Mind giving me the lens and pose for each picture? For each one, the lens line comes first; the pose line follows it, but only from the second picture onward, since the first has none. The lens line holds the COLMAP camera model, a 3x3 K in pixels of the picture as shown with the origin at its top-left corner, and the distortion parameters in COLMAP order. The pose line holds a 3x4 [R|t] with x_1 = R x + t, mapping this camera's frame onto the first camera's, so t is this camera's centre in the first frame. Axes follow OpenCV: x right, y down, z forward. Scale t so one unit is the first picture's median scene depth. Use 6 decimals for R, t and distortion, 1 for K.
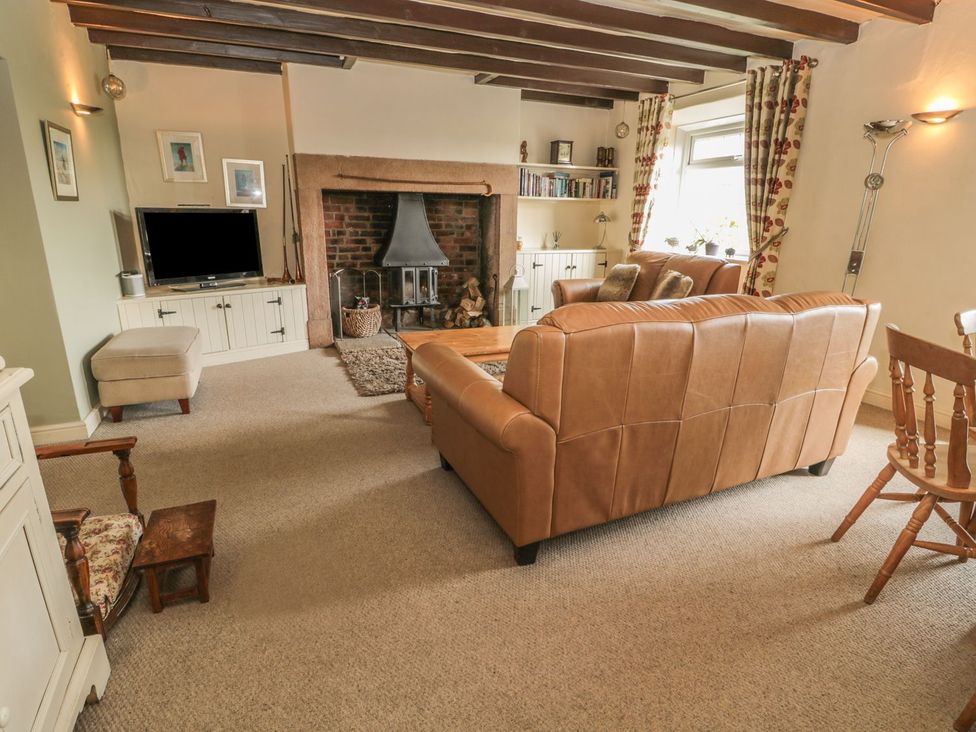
lens RADIAL K [[517.3, 0, 488.8], [0, 517.3, 369.7], [0, 0, 1]] dist [-0.000547, -0.014697]
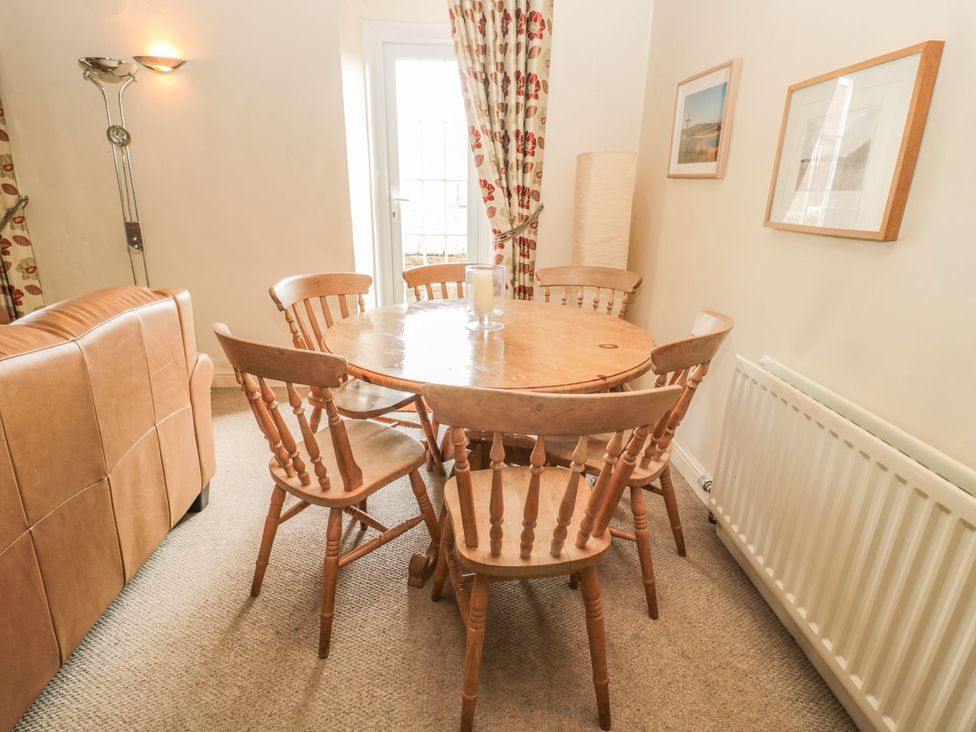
lens RADIAL K [[508.4, 0, 489.6], [0, 508.4, 361.8], [0, 0, 1]] dist [-0.000105, -0.013771]
pose [[0.352266, -0.306567, 0.884266, 0.179137], [0.256333, 0.940304, 0.223879, -0.074543], [-0.900112, 0.147802, 0.409820, 0.248452]]
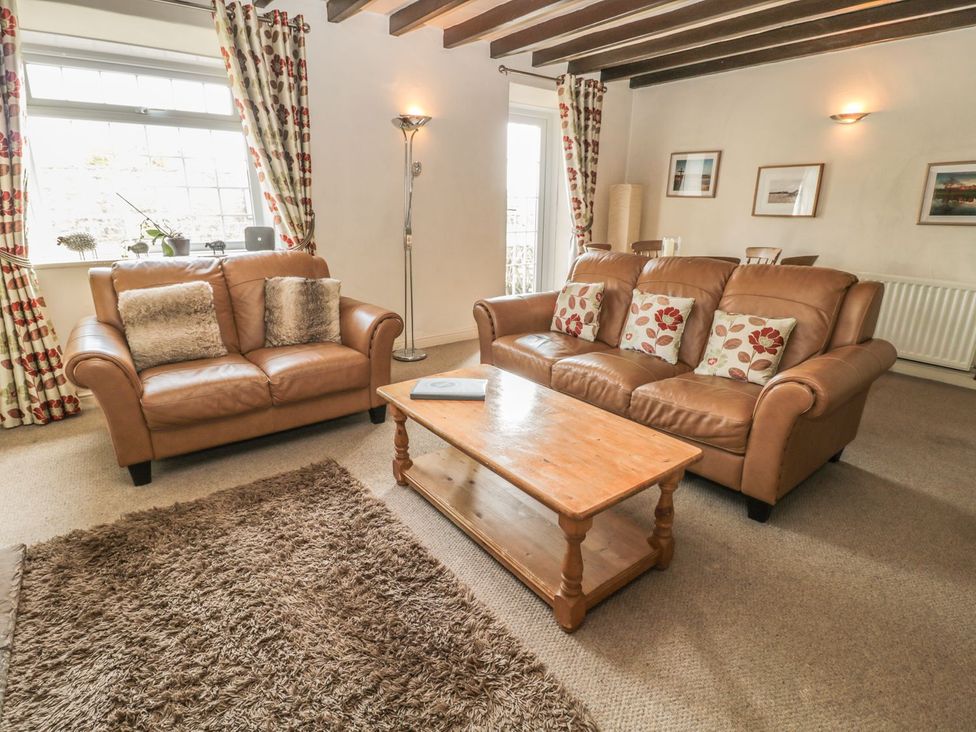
lens RADIAL K [[508.4, 0, 489.6], [0, 508.4, 361.8], [0, 0, 1]] dist [-0.000105, -0.013771]
pose [[-0.249984, -0.299873, 0.920643, -0.647611], [0.266773, 0.892699, 0.363208, -0.440645], [-0.930774, 0.336399, -0.143162, 1.464568]]
